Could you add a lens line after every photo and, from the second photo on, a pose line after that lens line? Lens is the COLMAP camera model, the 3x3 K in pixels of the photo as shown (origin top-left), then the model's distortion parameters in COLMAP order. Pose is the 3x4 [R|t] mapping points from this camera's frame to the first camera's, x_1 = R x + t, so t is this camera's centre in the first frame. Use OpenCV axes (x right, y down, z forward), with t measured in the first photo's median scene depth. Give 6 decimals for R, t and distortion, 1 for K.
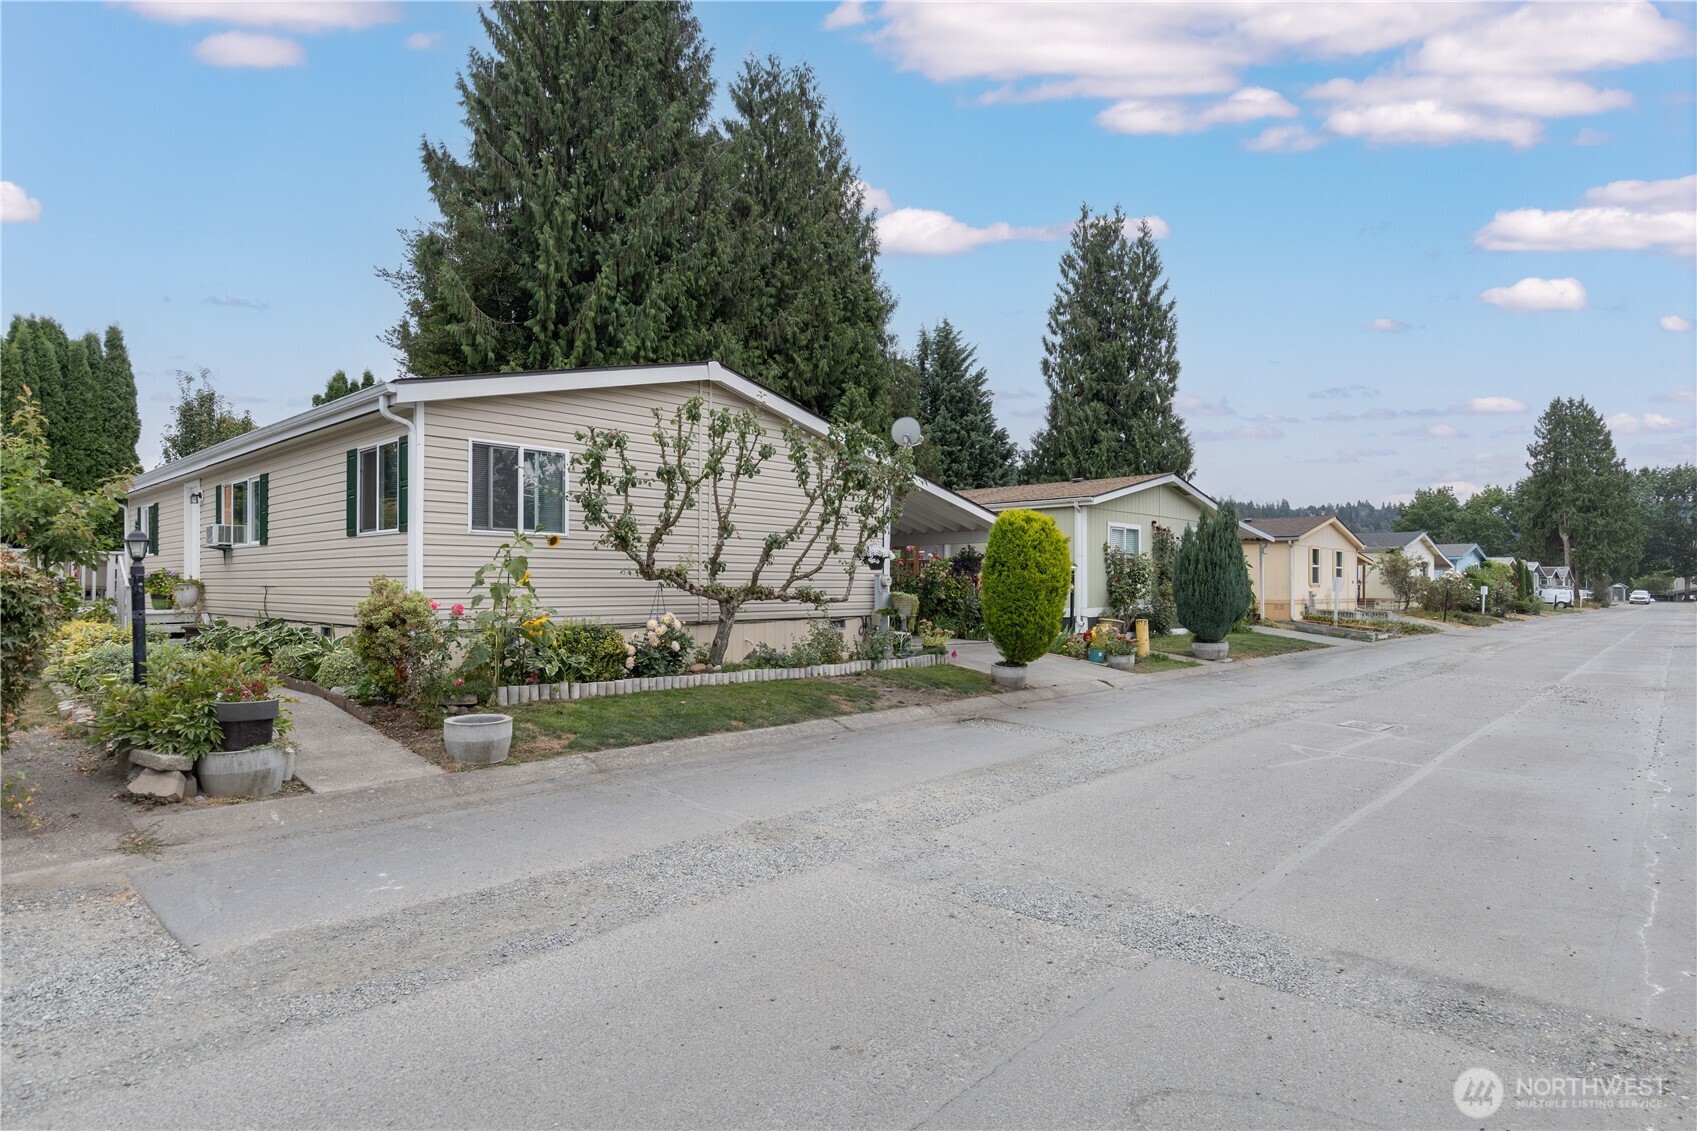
lens RADIAL K [[924.2, 0, 848.5], [0, 924.2, 565.5], [0, 0, 1]] dist [0.001041, 0.000140]
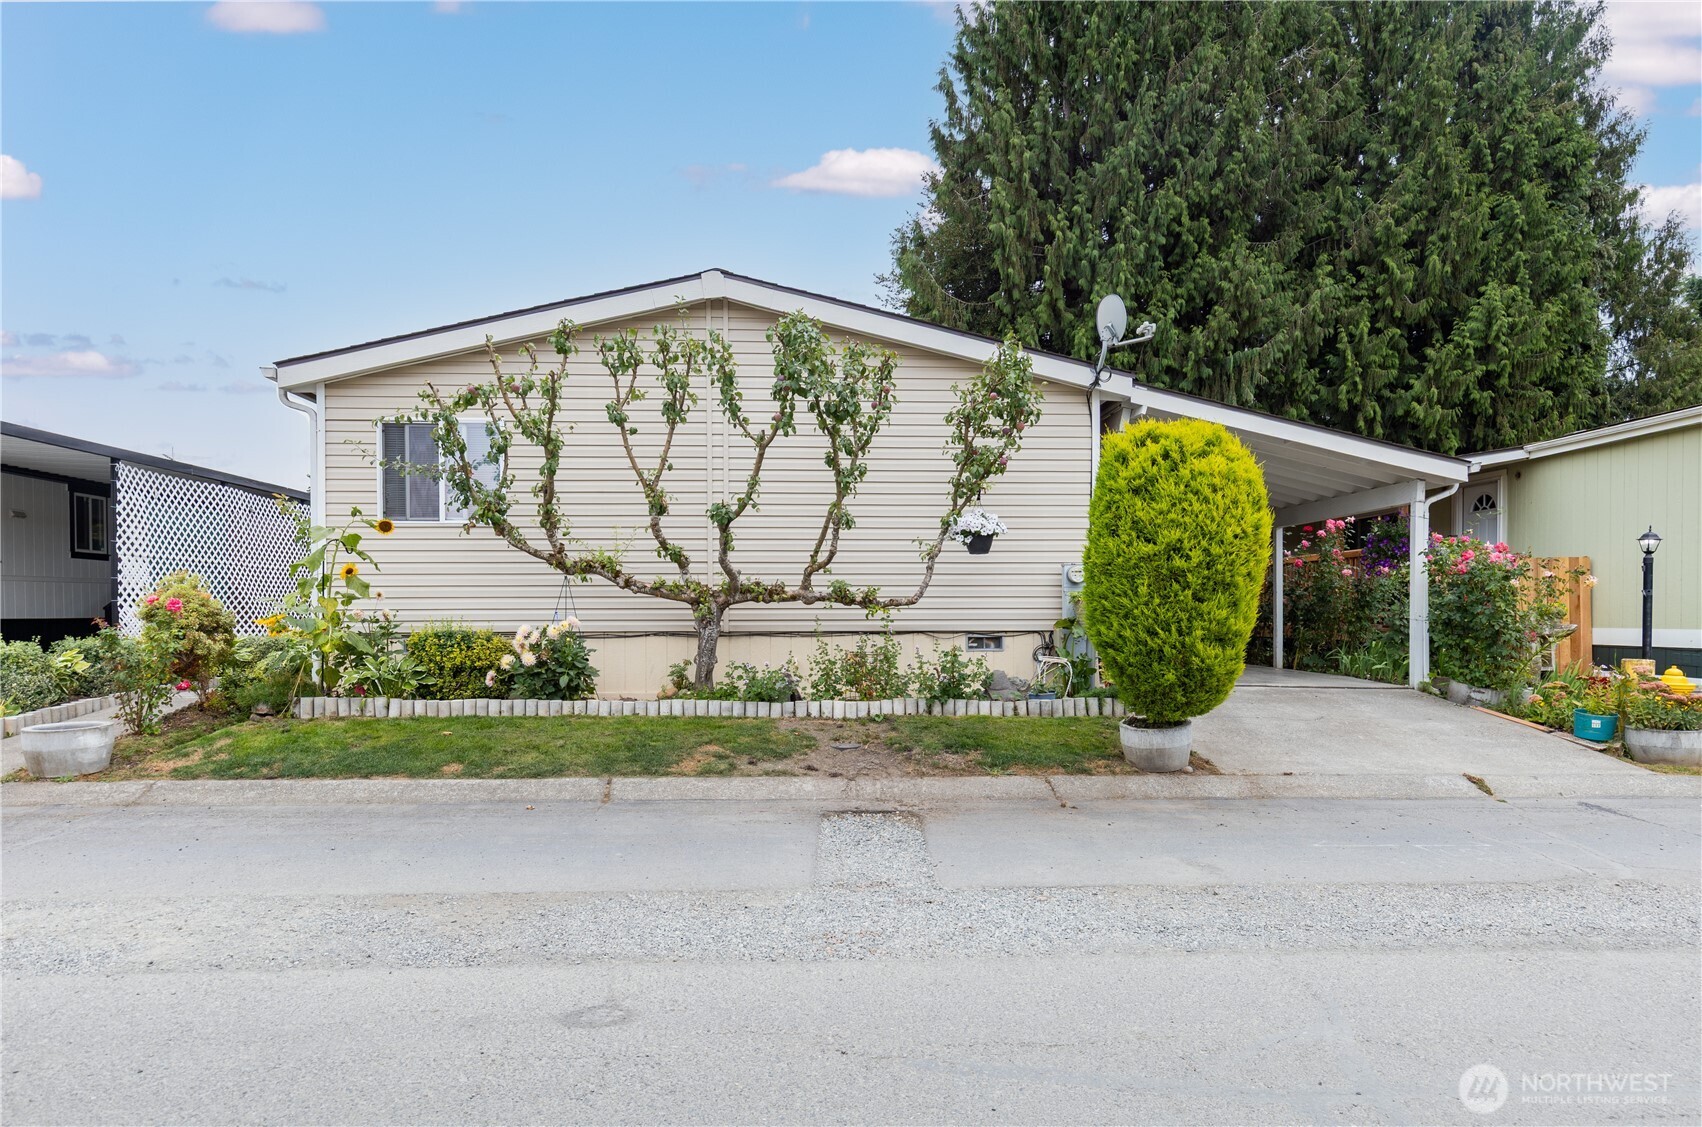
lens RADIAL K [[1015.2, 0, 848.8], [0, 1015.2, 609.6], [0, 0, 1]] dist [0.003543, 0.002139]
pose [[0.714835, -0.005449, -0.699272, 0.197977], [0.017355, 0.999800, 0.009950, 0.015196], [0.699078, -0.019249, 0.714786, 0.208018]]
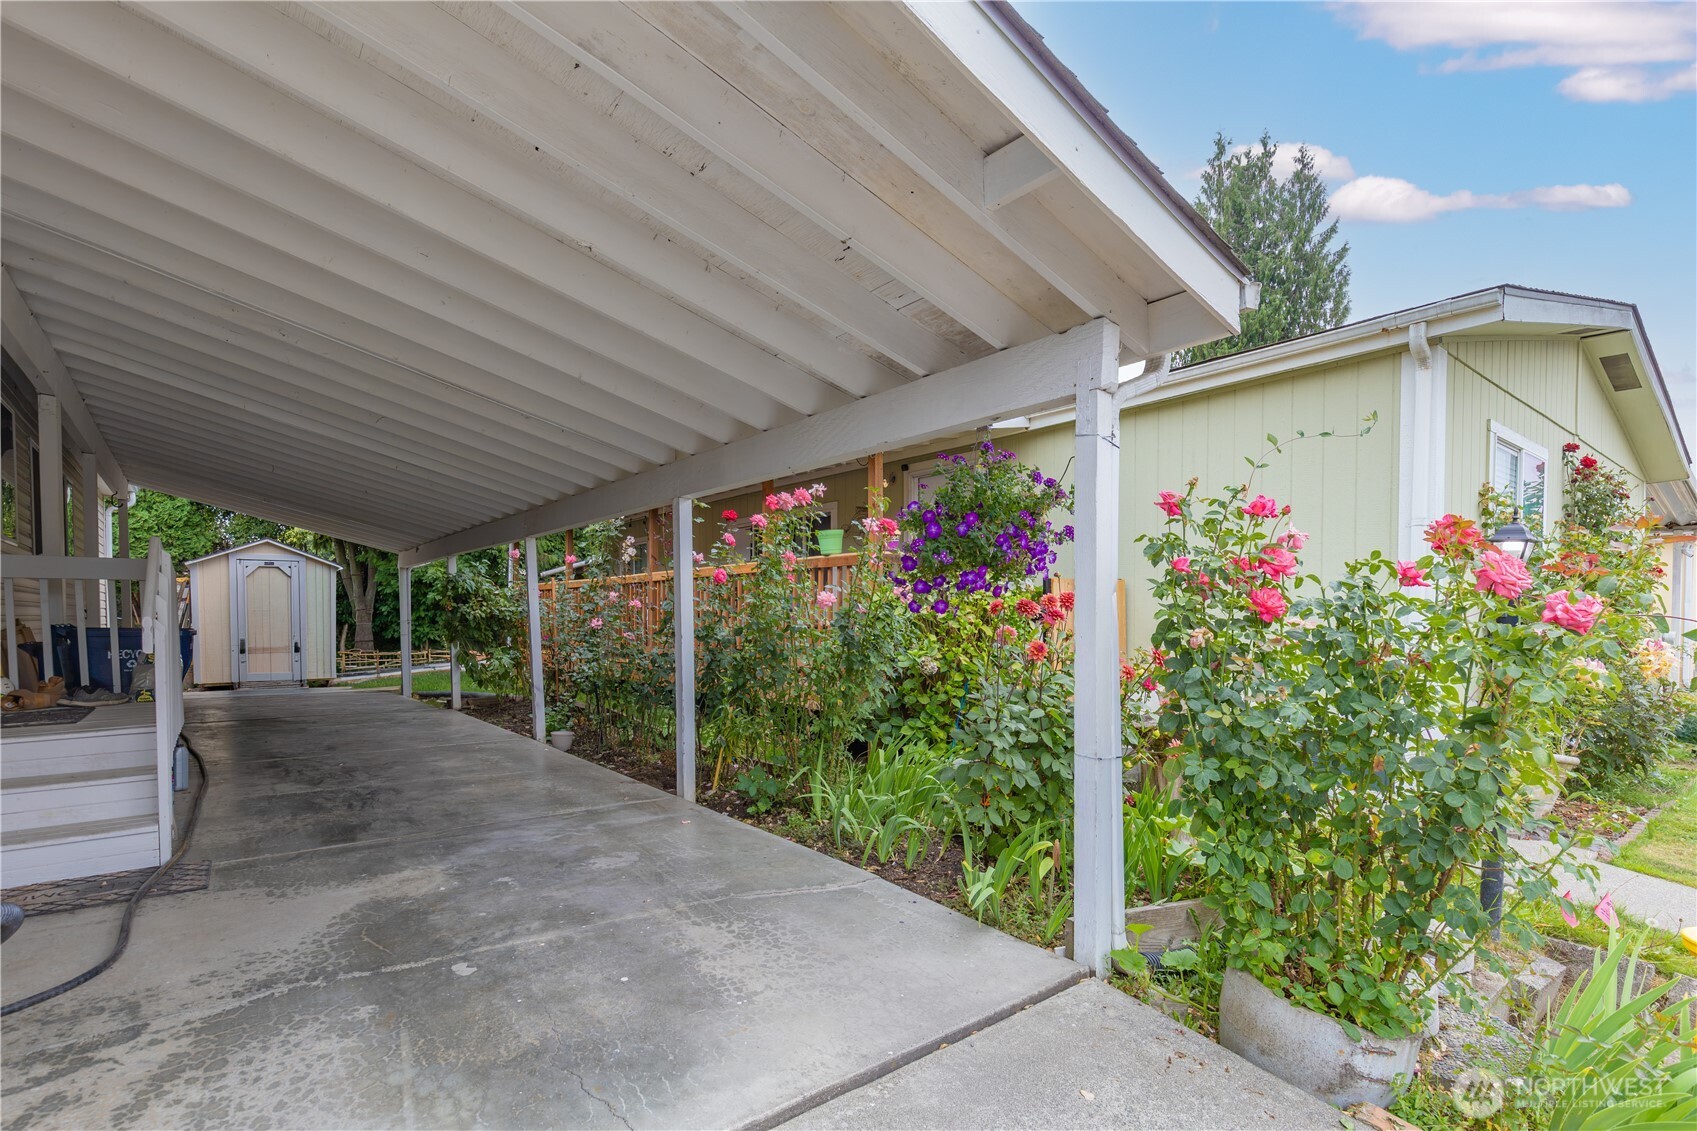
lens RADIAL K [[784.0, 0, 846.5], [0, 784.0, 631.6], [0, 0, 1]] dist [0.000322, 0.000044]
pose [[0.988150, 0.002529, -0.153472, 0.078787], [0.003801, 0.999154, 0.040940, 0.007925], [0.153446, -0.041039, 0.987304, 0.504773]]
